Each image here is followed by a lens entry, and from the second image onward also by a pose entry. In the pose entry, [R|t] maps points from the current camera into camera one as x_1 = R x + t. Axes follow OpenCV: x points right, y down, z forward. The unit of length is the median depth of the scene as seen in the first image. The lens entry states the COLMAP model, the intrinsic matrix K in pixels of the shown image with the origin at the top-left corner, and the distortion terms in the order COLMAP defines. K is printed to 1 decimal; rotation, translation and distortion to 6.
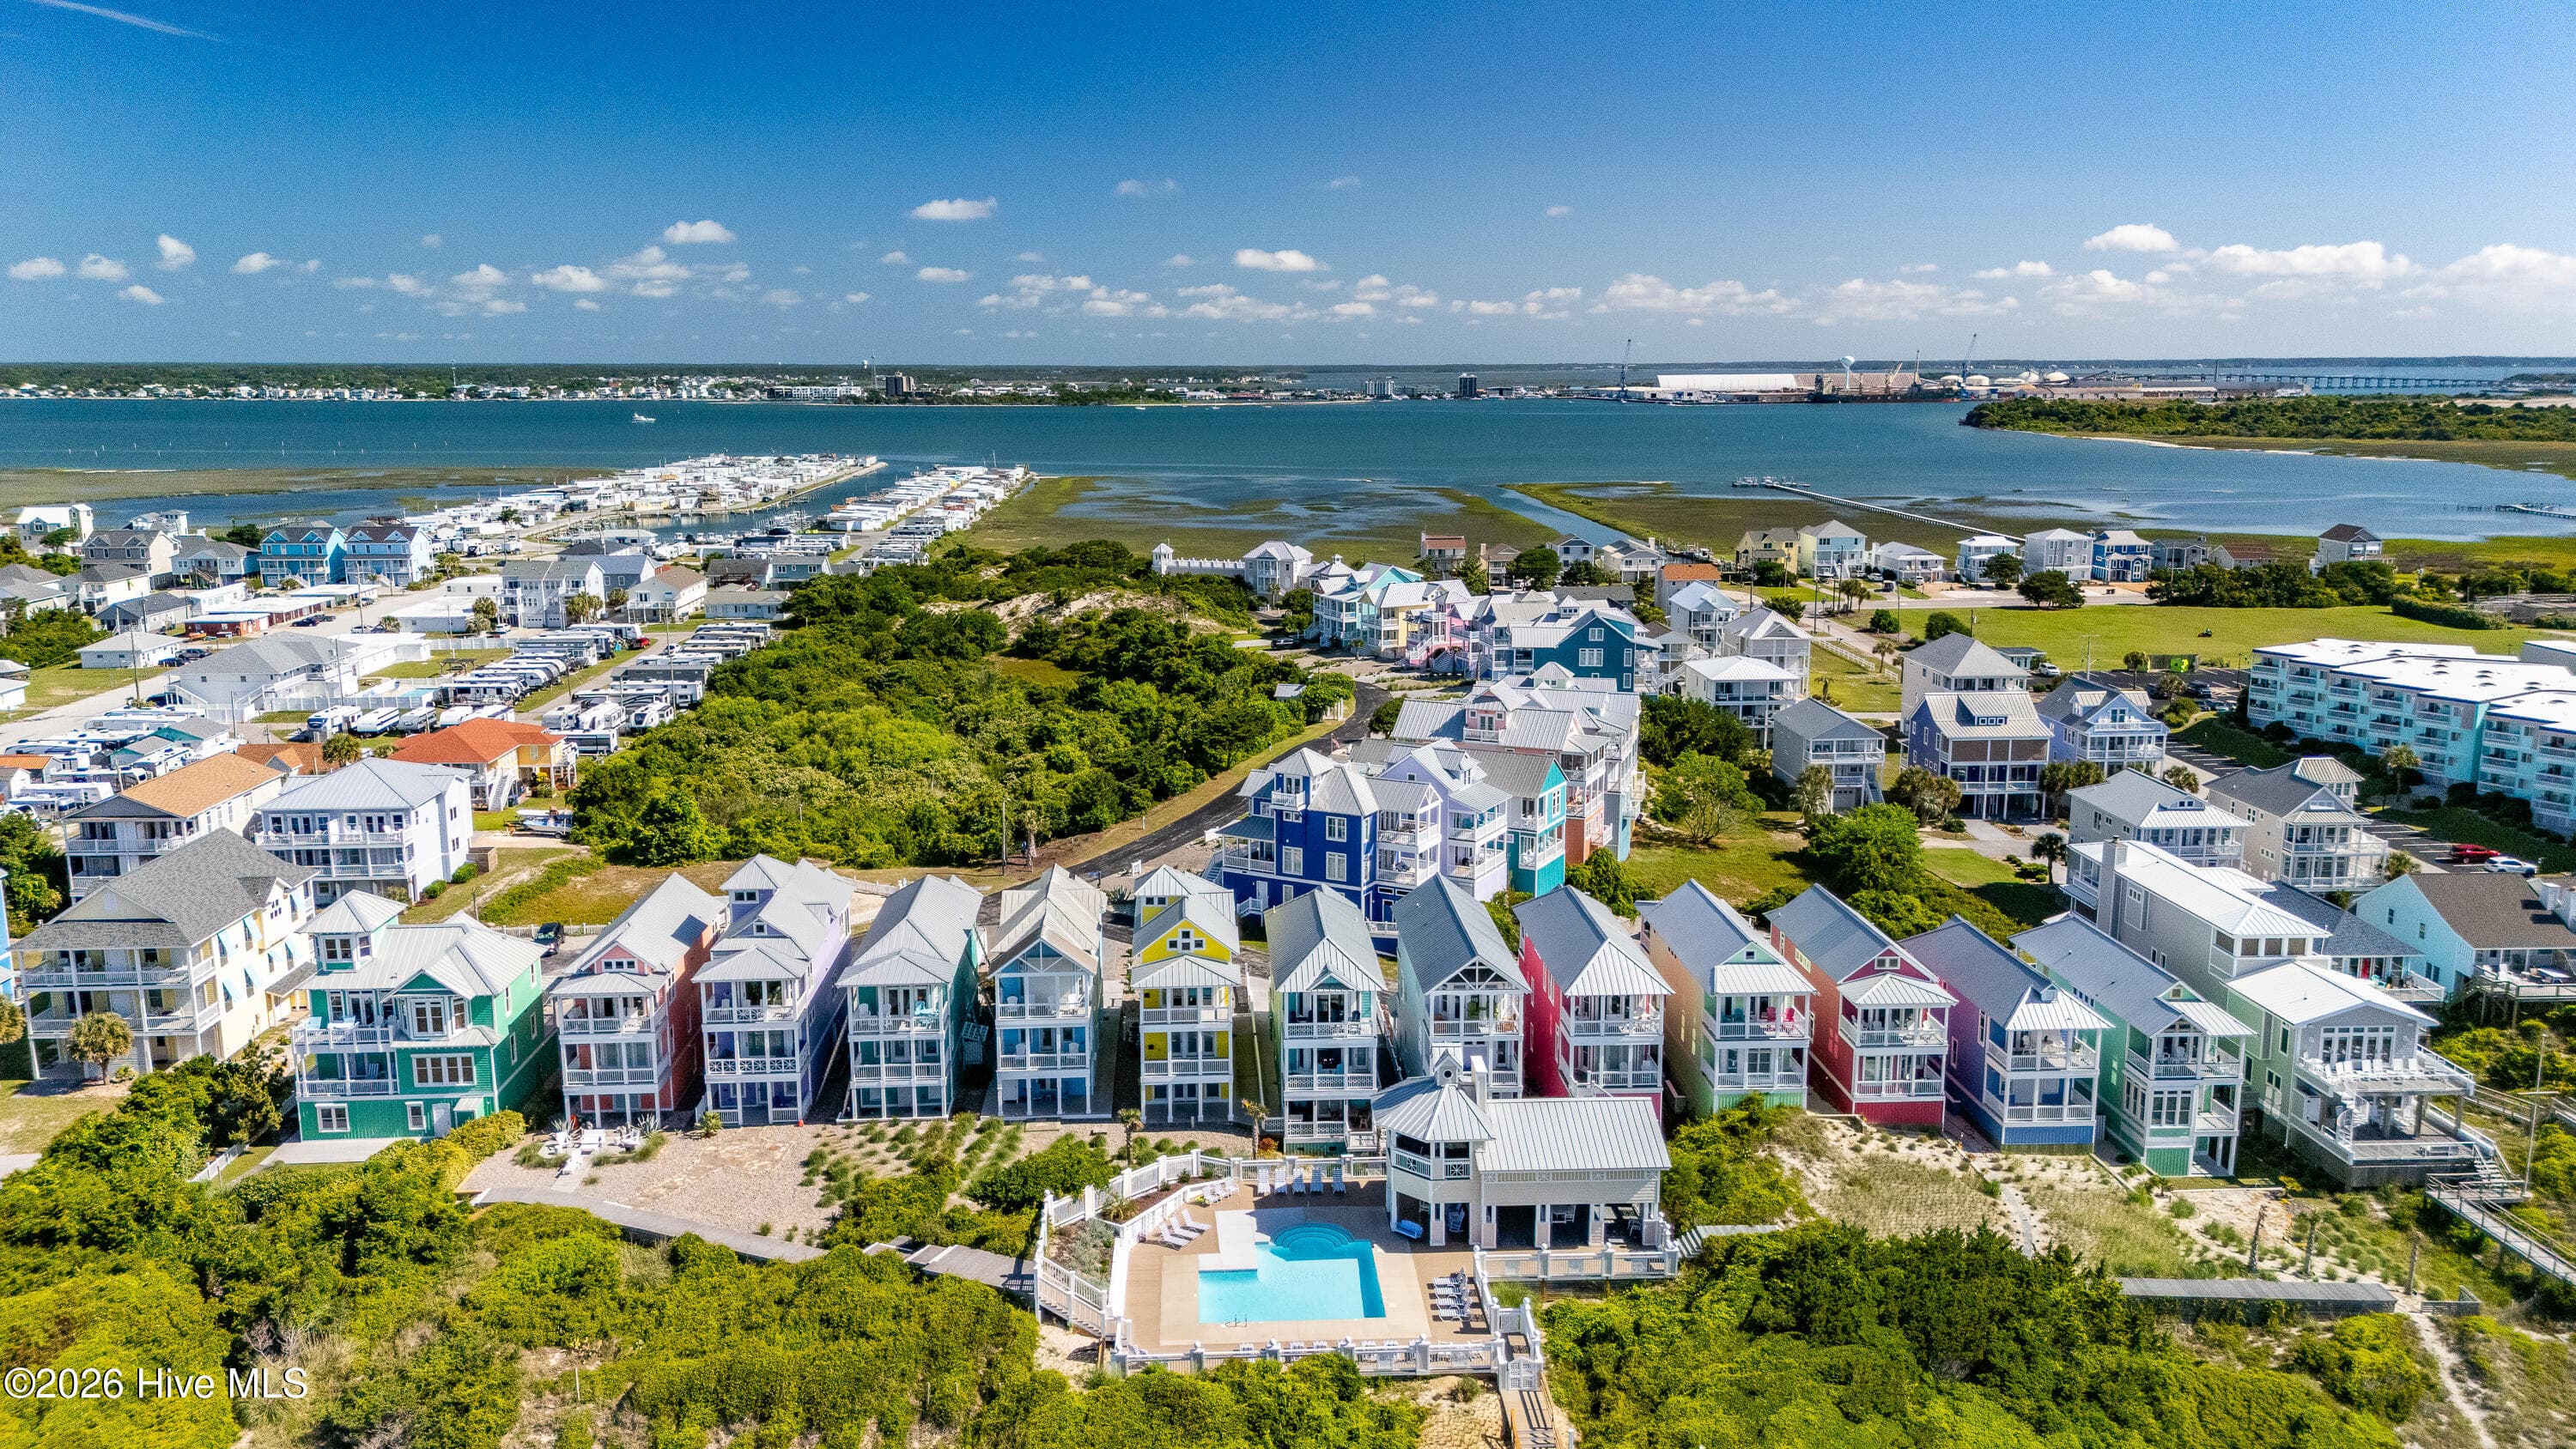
lens RADIAL K [[1895.2, 0, 1281.4], [0, 1895.2, 753.3], [0, 0, 1]] dist [0.063264, -0.066167]
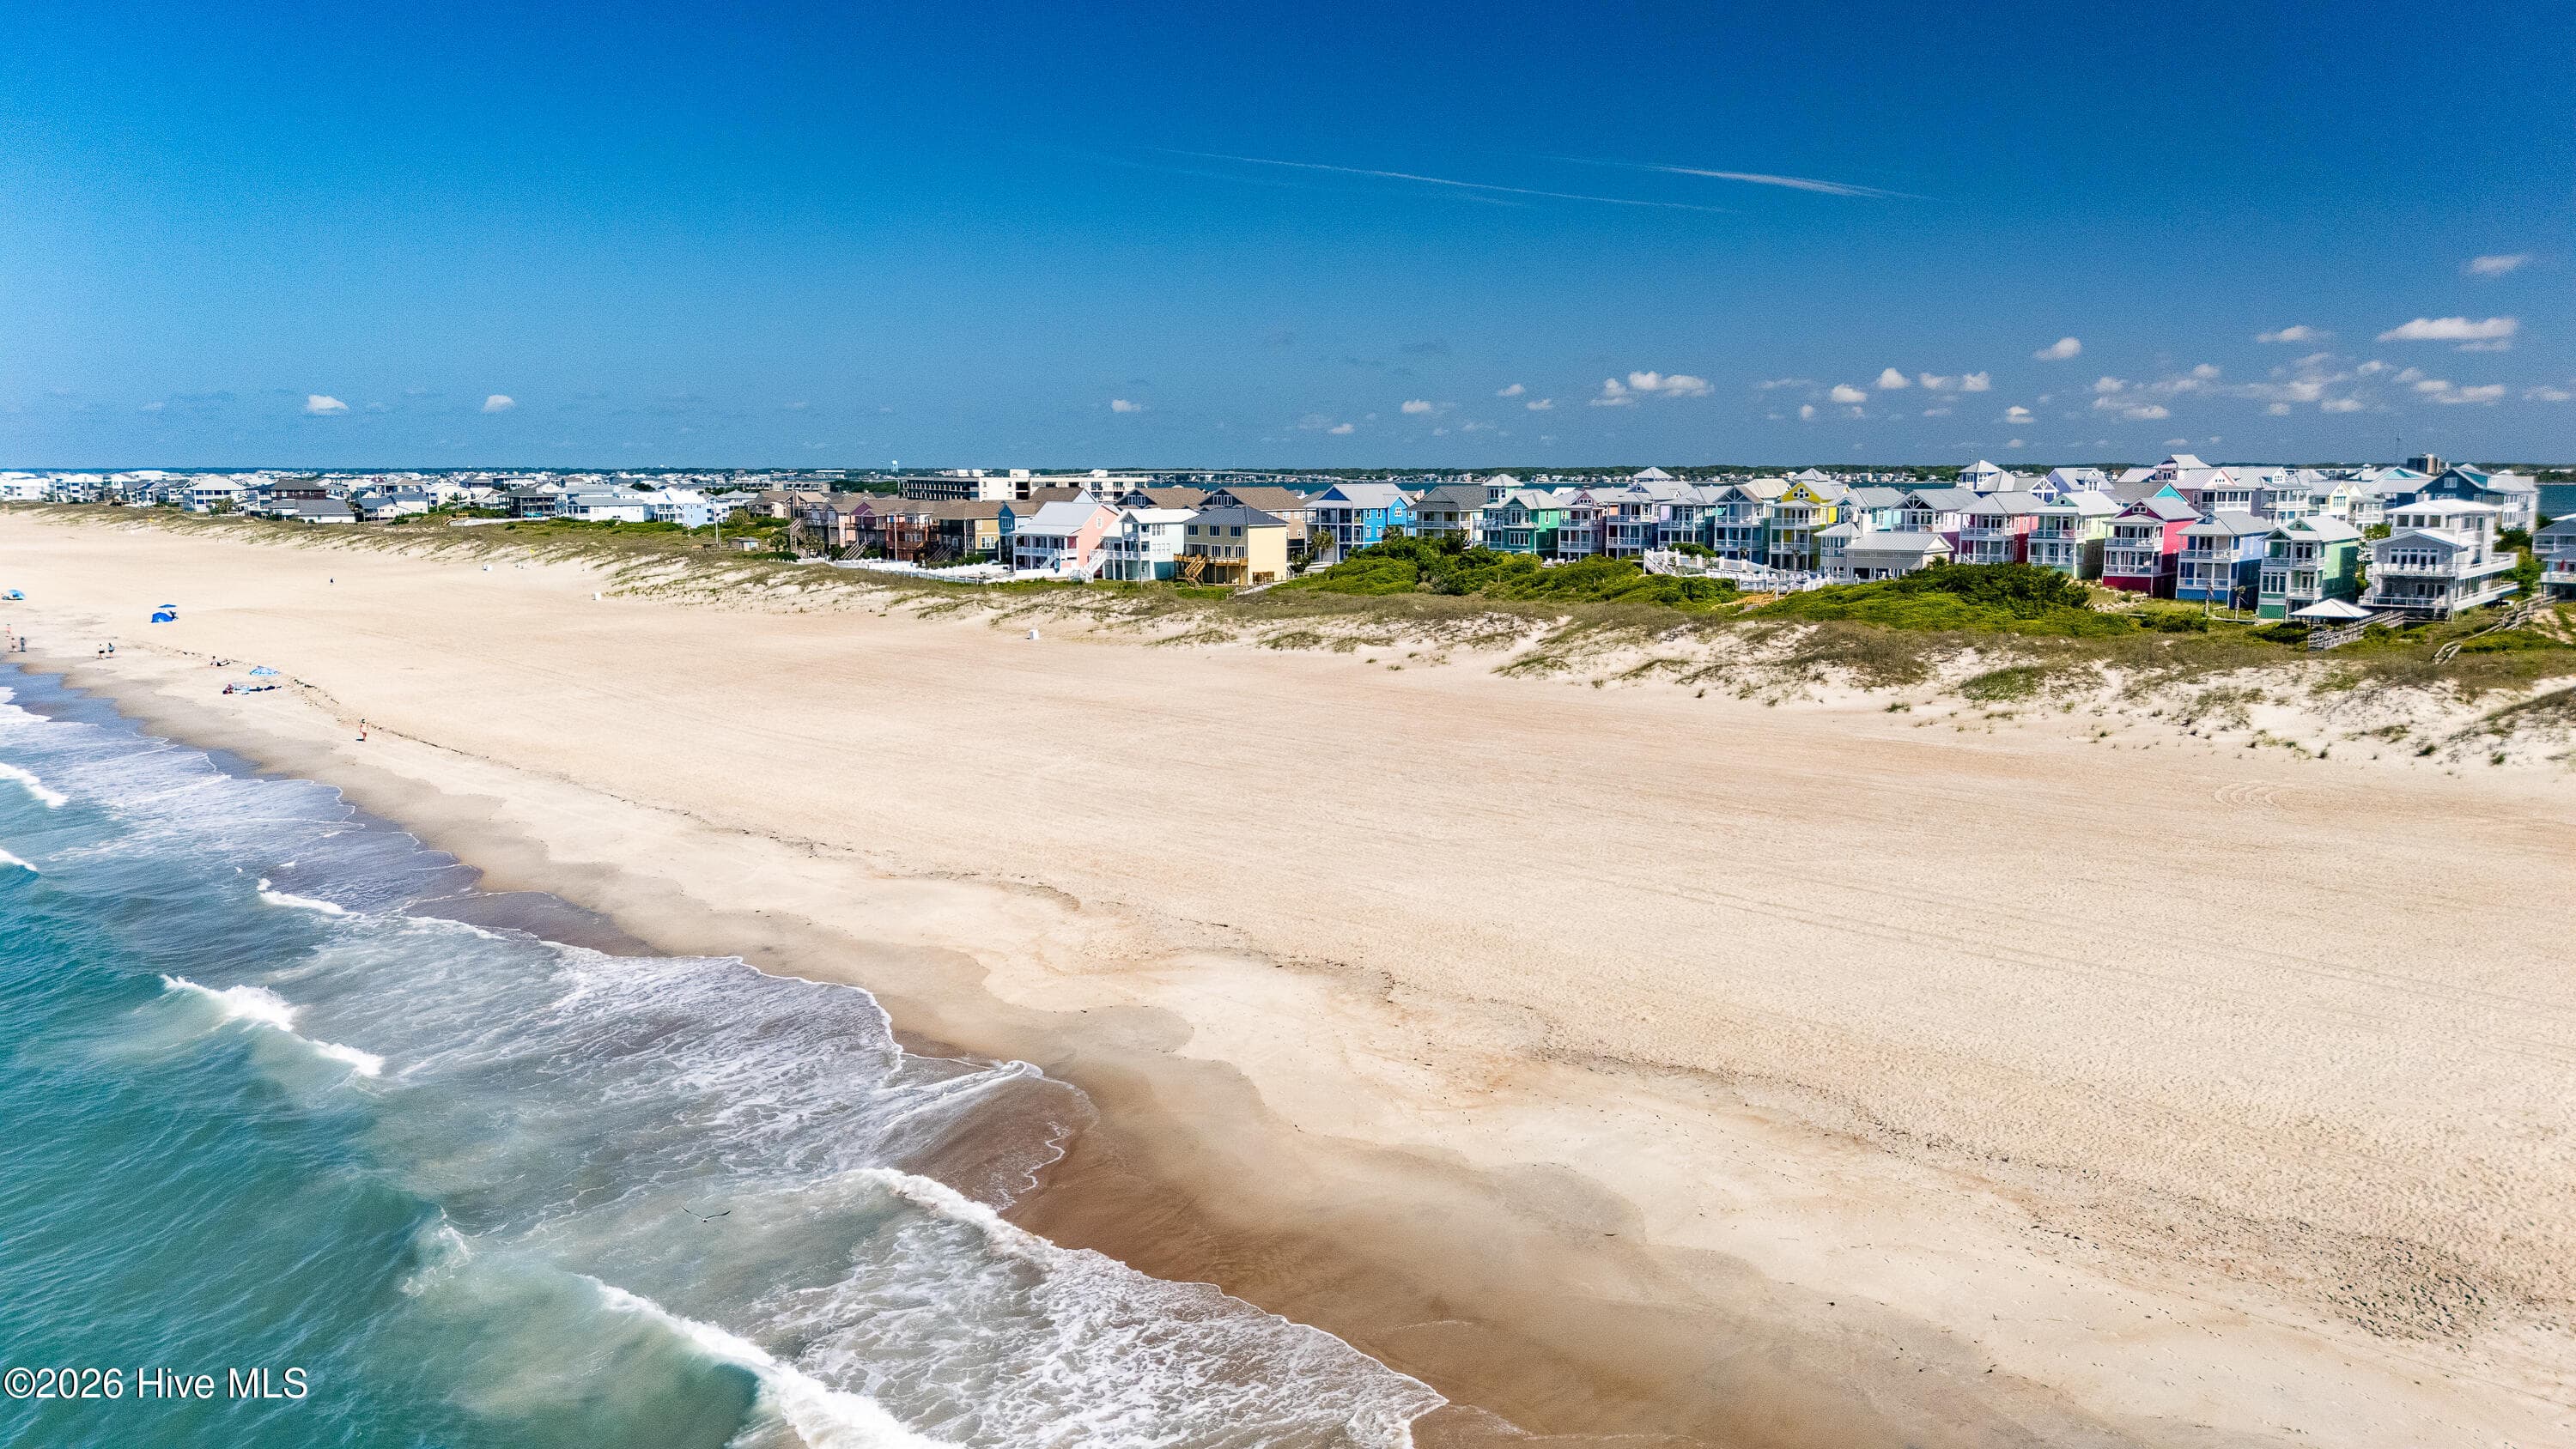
lens RADIAL K [[1889.3, 0, 1288.0], [0, 1889.3, 724.5], [0, 0, 1]] dist [0.083919, -0.078003]
pose [[0.729980, 0.092569, -0.677171, 0.452723], [-0.136344, 0.990594, -0.011563, 0.206168], [0.669731, 0.100769, 0.735735, -0.436795]]
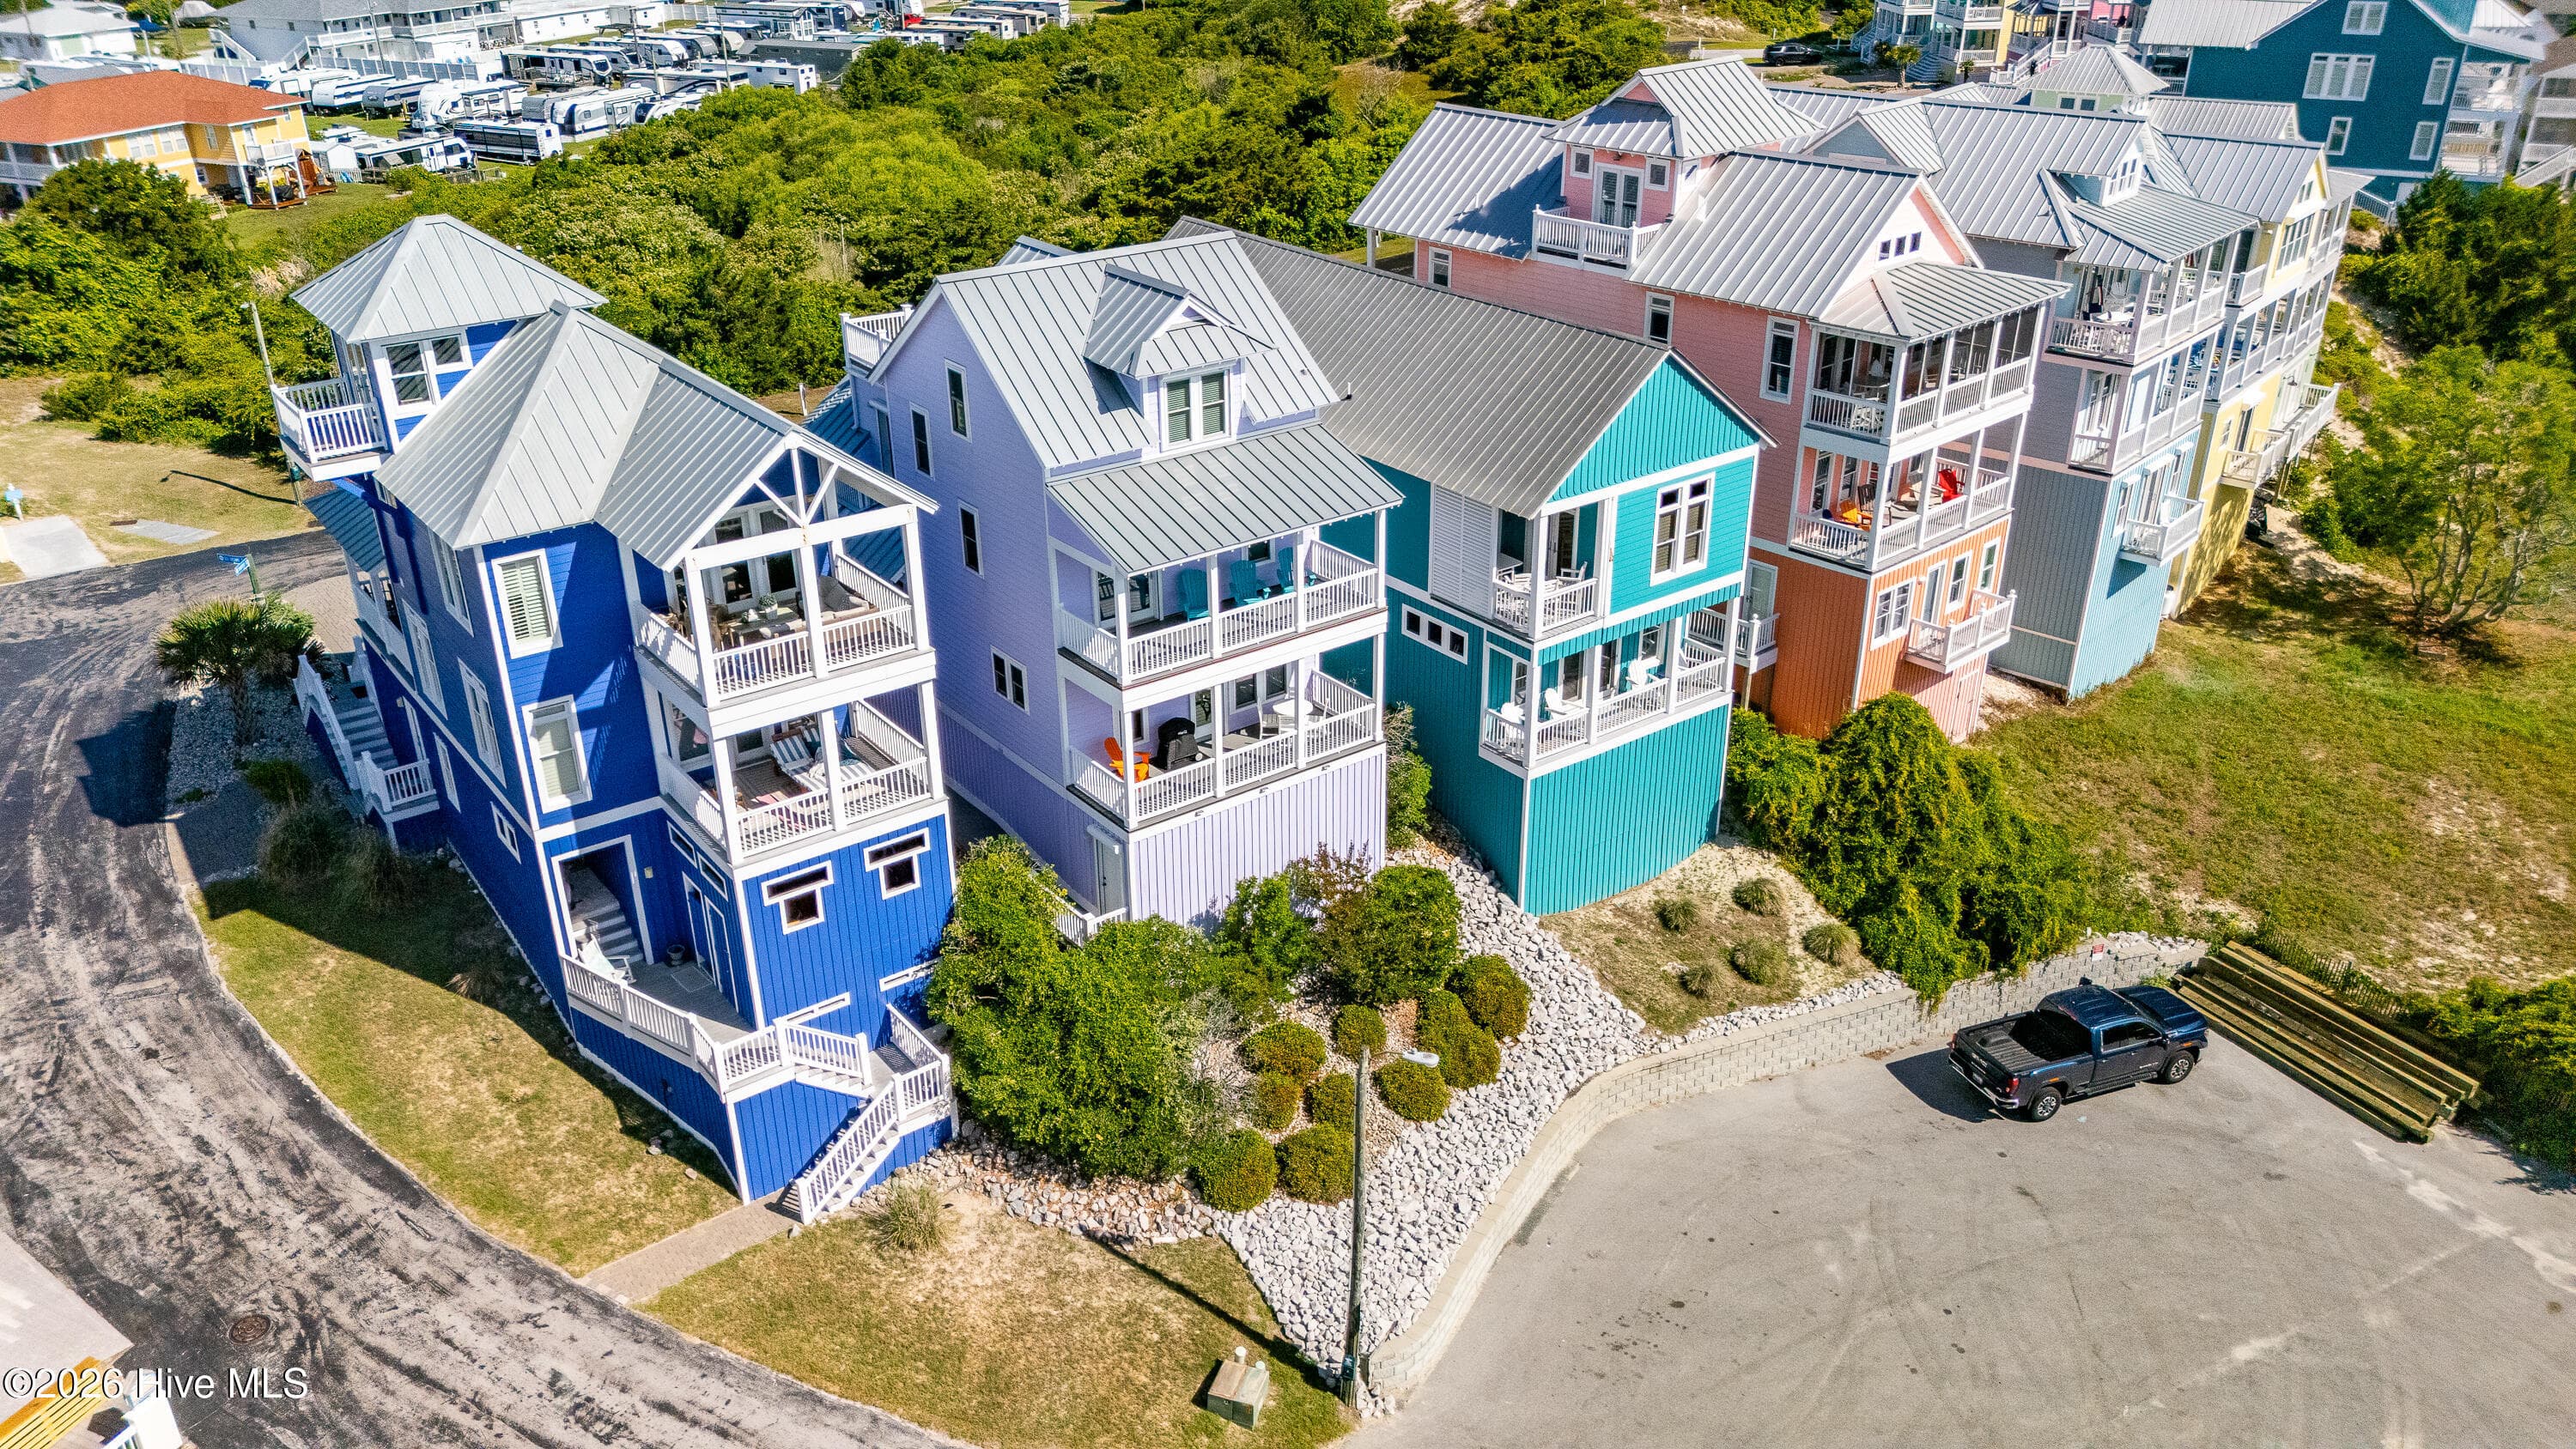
lens RADIAL K [[1889.3, 0, 1288.0], [0, 1889.3, 724.5], [0, 0, 1]] dist [0.083919, -0.078003]
pose [[0.914657, 0.174092, -0.364821, 0.122570], [-0.077341, 0.961202, 0.264781, -0.007783], [0.396763, -0.213969, 0.892635, 0.466947]]
